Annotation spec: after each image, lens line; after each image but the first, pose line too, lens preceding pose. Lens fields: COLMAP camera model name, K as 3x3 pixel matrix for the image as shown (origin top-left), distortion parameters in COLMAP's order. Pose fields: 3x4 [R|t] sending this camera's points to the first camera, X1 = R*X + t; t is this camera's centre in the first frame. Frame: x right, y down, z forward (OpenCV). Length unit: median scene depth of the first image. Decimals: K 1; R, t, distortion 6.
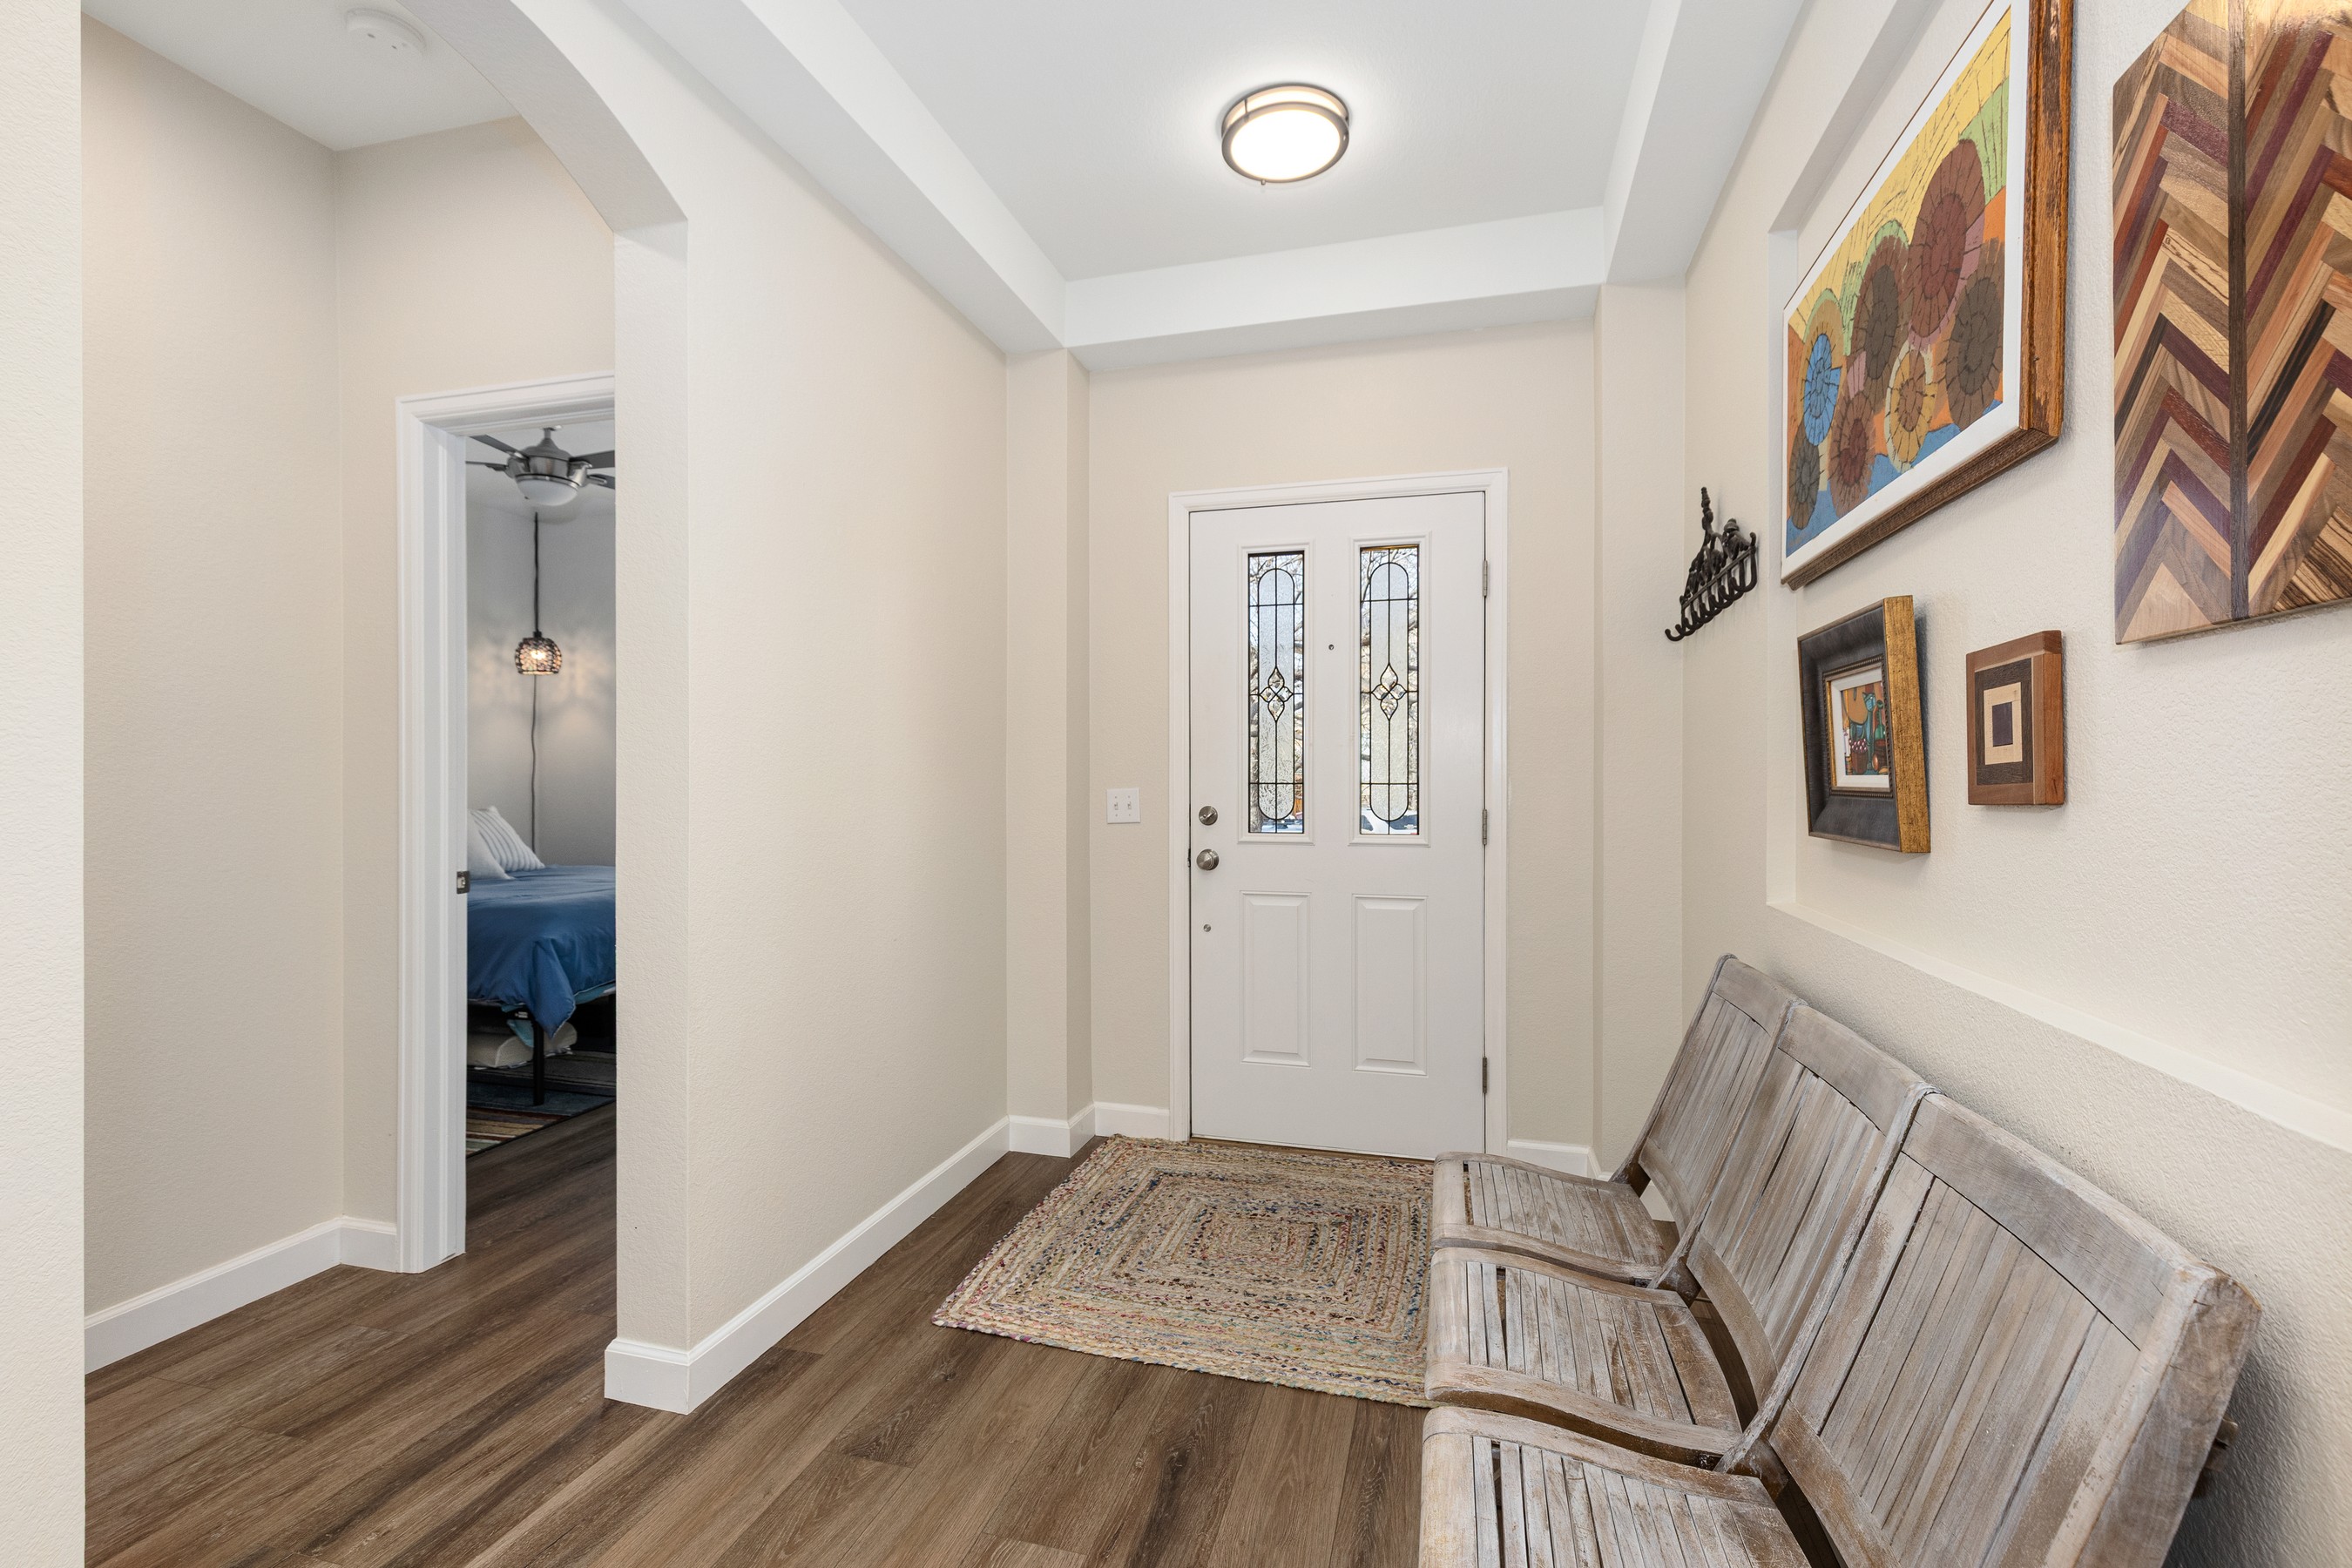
lens RADIAL K [[1070.4, 0, 1158.1], [0, 1070.4, 777.0], [0, 0, 1]] dist [0.011004, -0.002991]
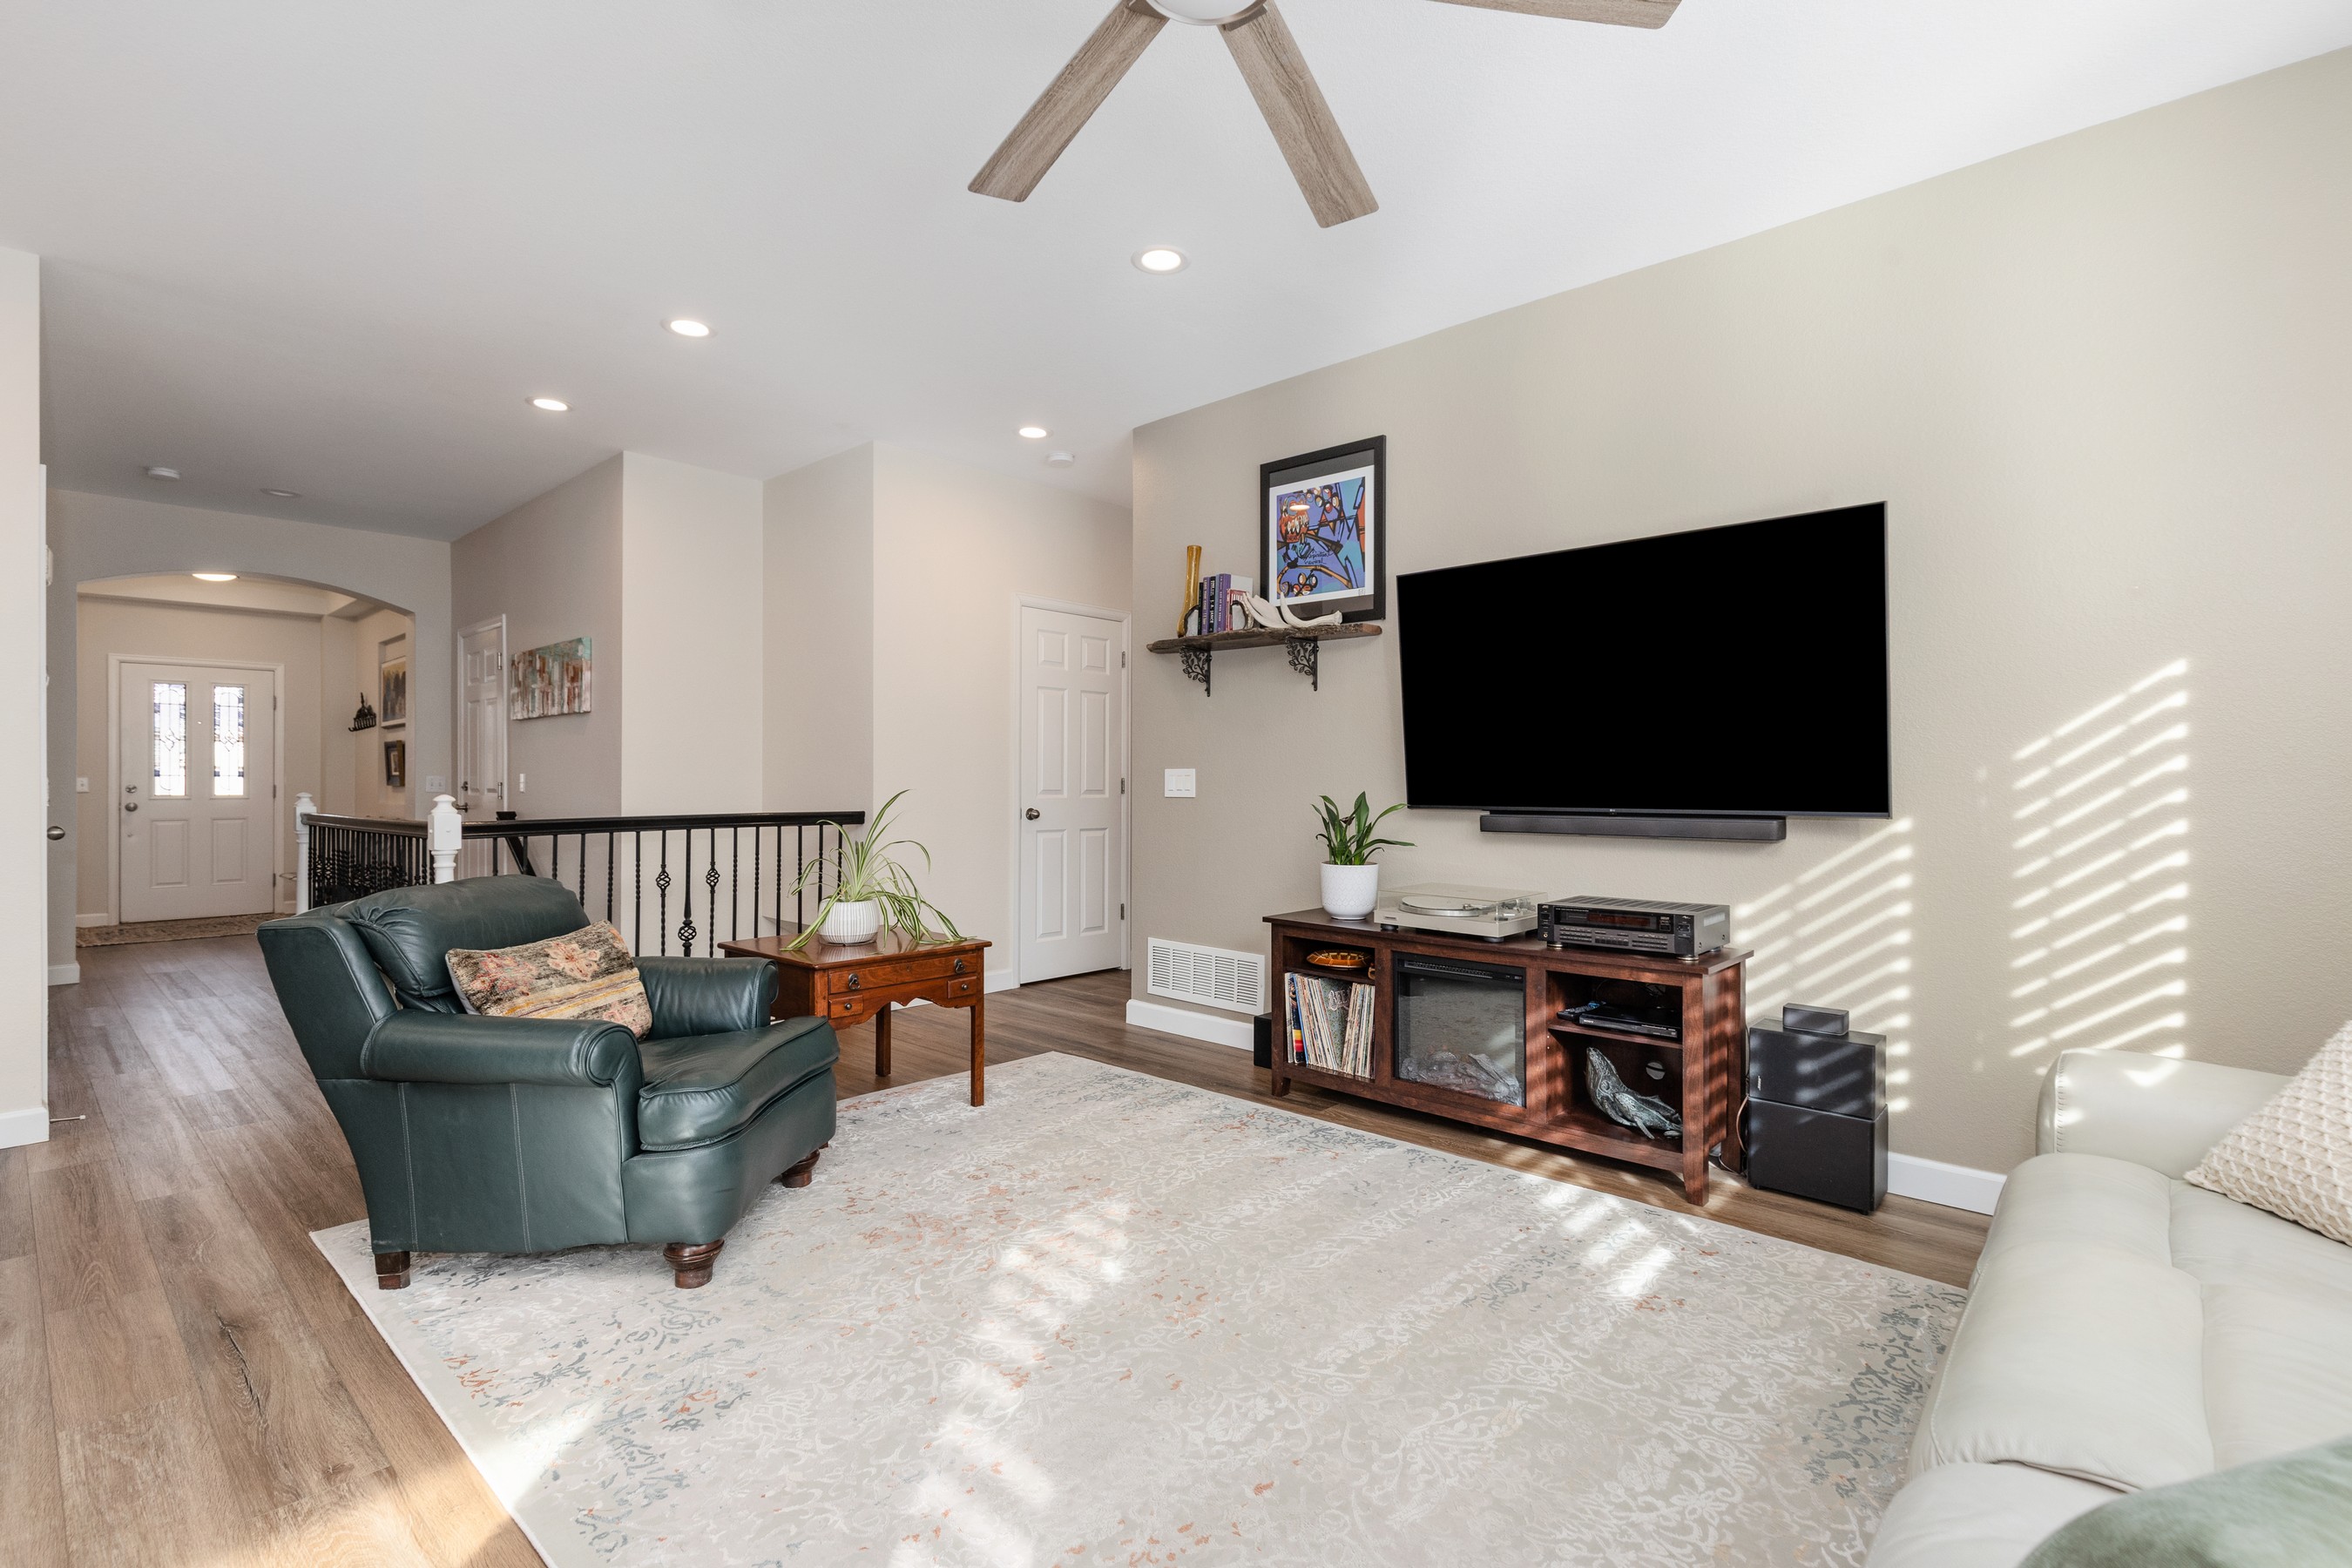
lens RADIAL K [[1070.4, 0, 1164.7], [0, 1070.4, 775.0], [0, 0, 1]] dist [0.011004, -0.002991]
pose [[0.448367, 0.005768, 0.893831, -1.076323], [0.002472, 0.999967, -0.007693, 0.029192], [-0.893846, 0.005659, 0.448338, -2.160081]]
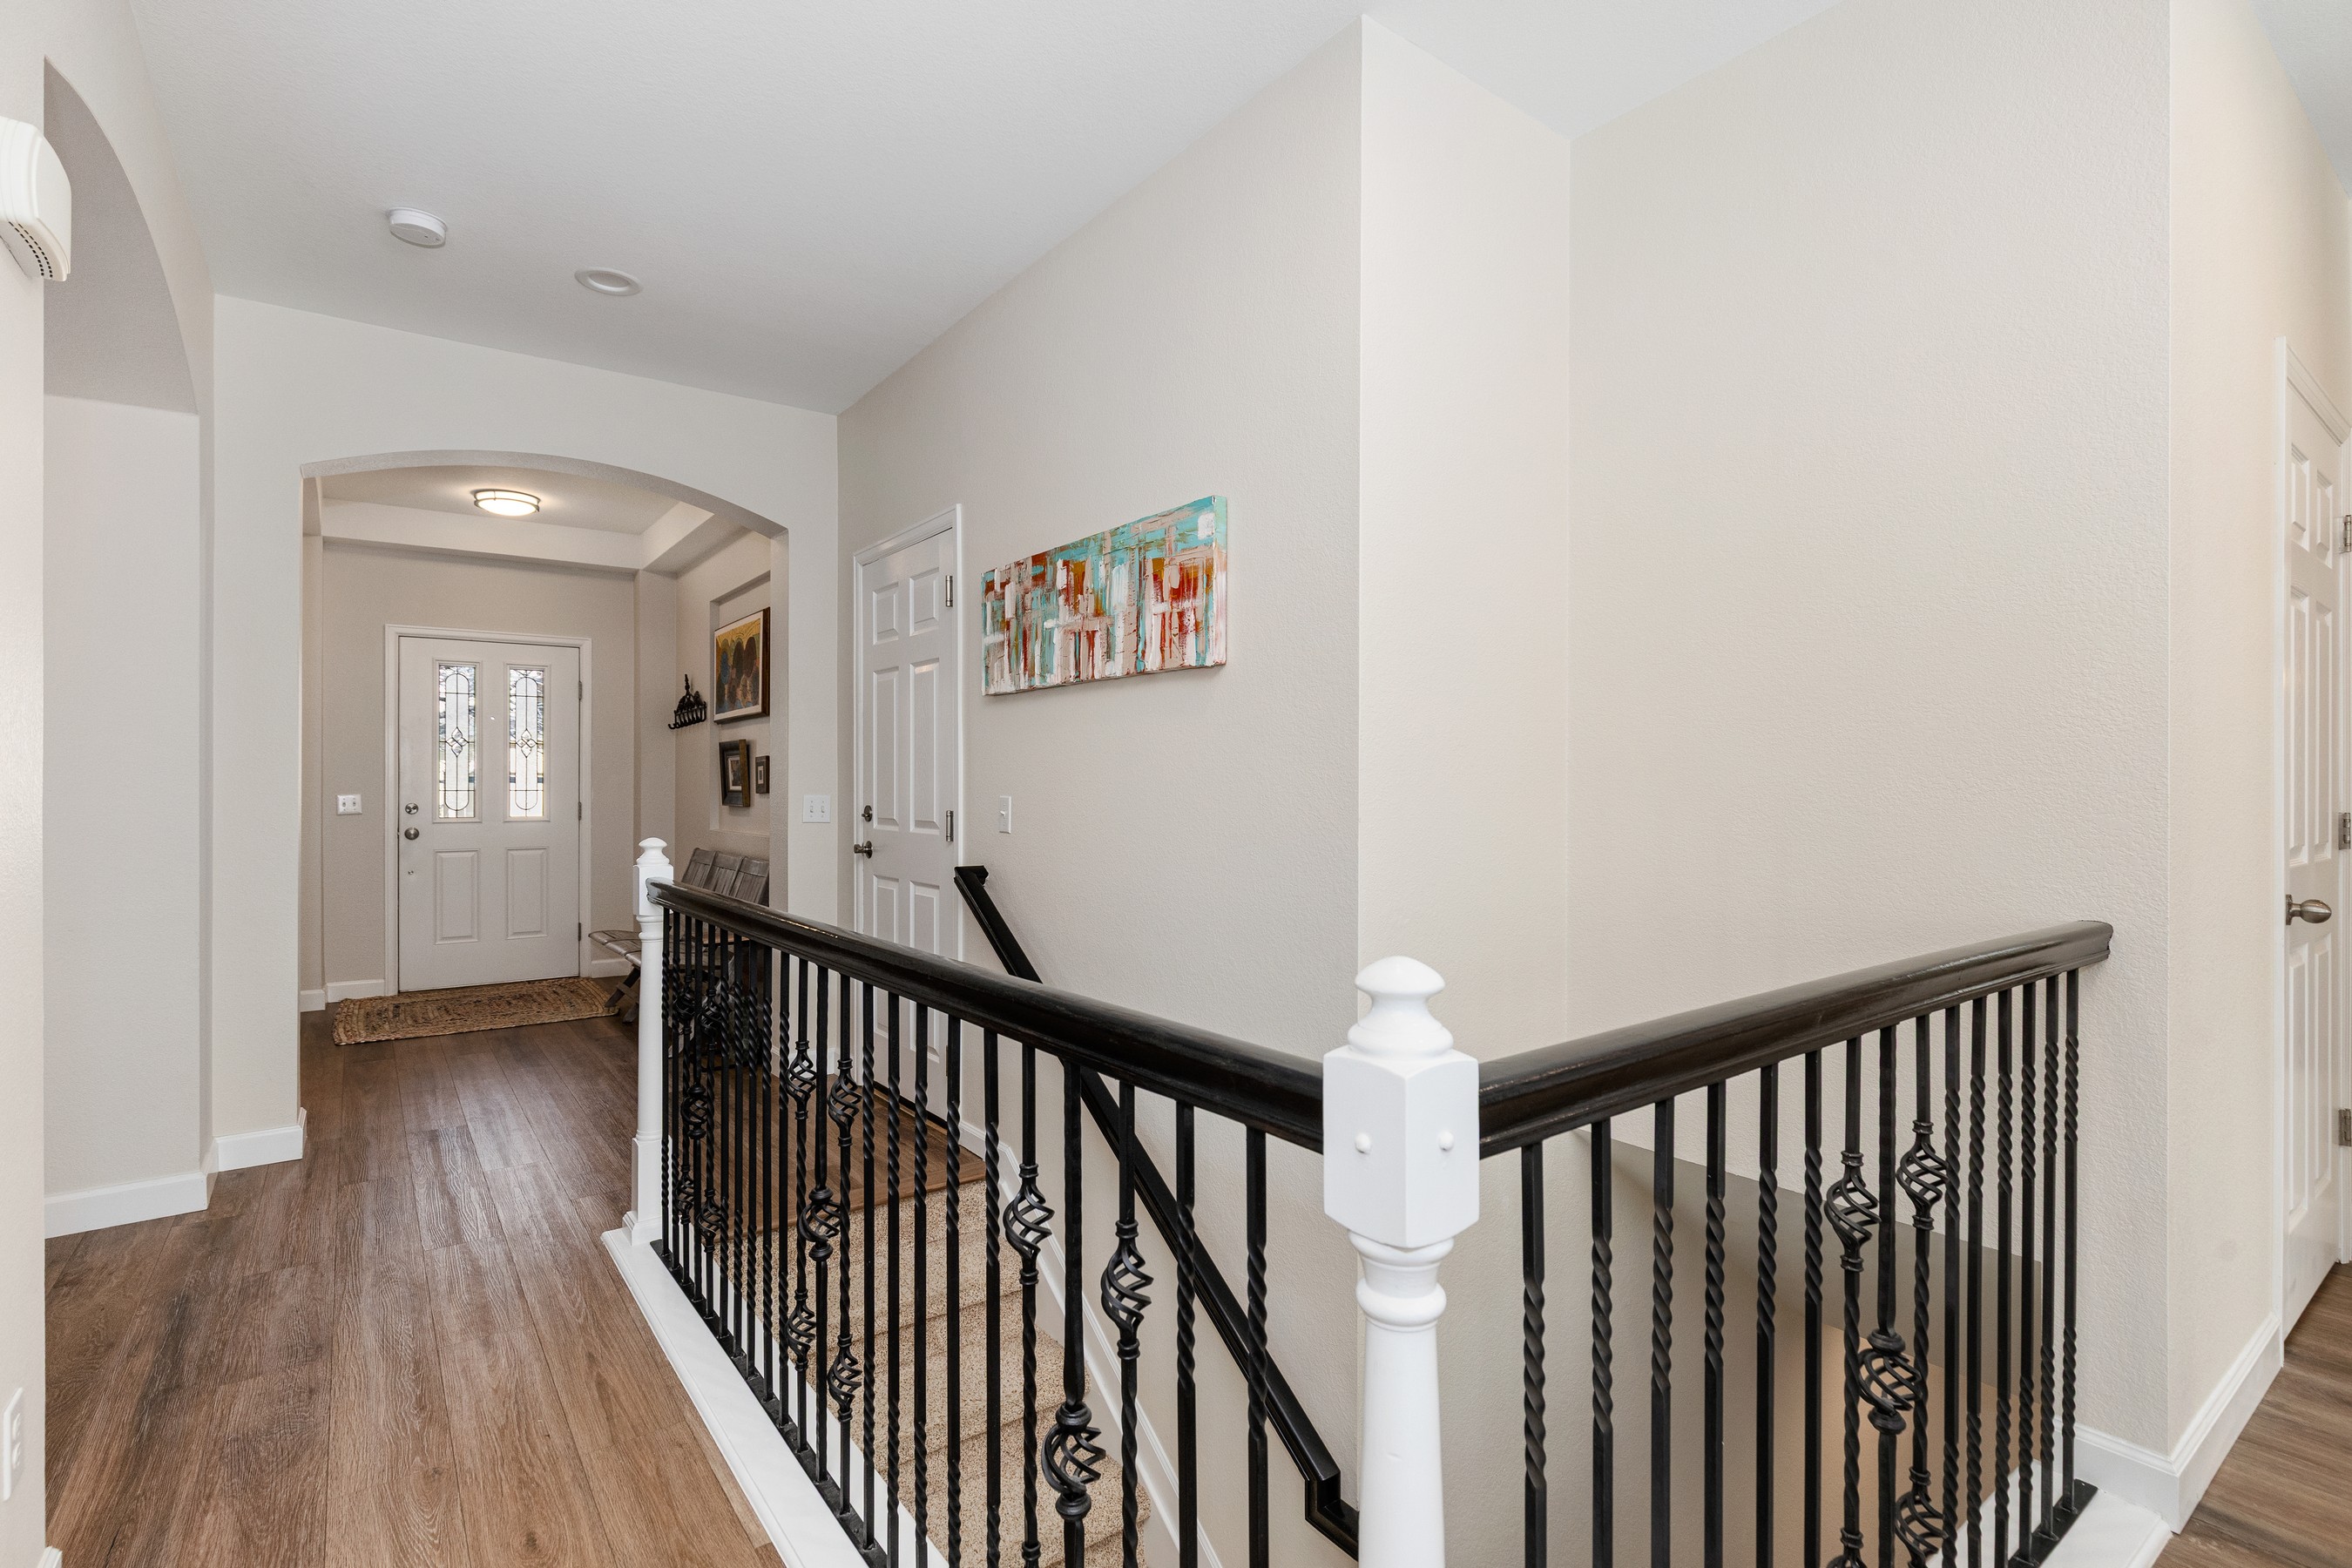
lens RADIAL K [[1094.4, 0, 1174.9], [0, 1094.4, 790.1], [0, 0, 1]] dist [-0.012499, -0.000070]
pose [[0.601421, -0.000228, 0.798932, -0.624817], [-0.000625, 1.000000, 0.000755, 0.003360], [-0.798932, -0.000953, 0.601421, -1.076445]]
